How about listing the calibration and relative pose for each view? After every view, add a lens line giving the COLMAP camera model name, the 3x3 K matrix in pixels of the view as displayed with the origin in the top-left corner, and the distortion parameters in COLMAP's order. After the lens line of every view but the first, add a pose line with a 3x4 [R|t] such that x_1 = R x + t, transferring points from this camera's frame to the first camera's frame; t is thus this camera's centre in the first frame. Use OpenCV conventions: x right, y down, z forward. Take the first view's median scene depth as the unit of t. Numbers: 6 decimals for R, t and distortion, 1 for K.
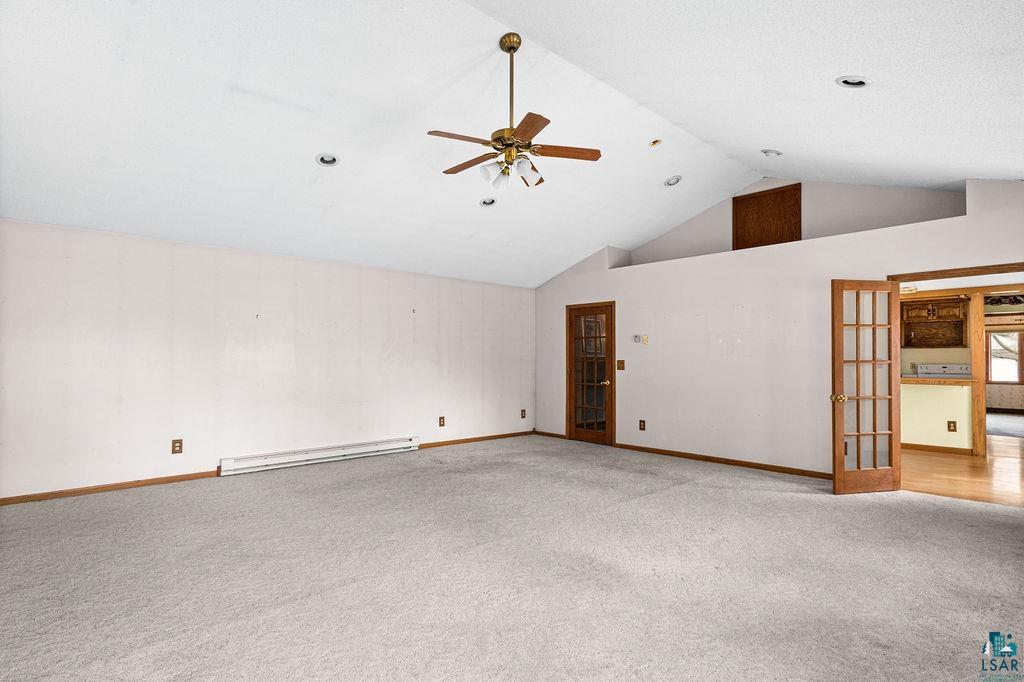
lens RADIAL K [[535.4, 0, 510.0], [0, 535.4, 351.2], [0, 0, 1]] dist [0.003930, 0.000717]
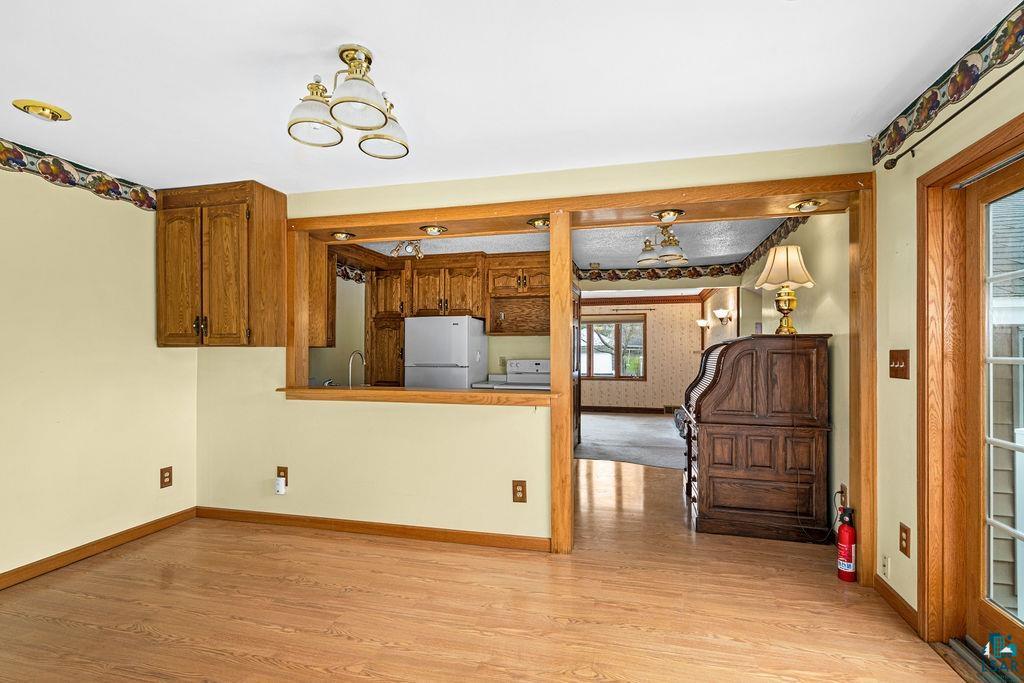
lens RADIAL K [[500.7, 0, 511.9], [0, 500.7, 346.0], [0, 0, 1]] dist [0.001996, 0.000455]
pose [[0.846839, 0.006645, 0.531808, 0.449164], [-0.004839, 0.999977, -0.004789, 0.010498], [-0.531828, 0.001482, 0.846851, 0.485732]]
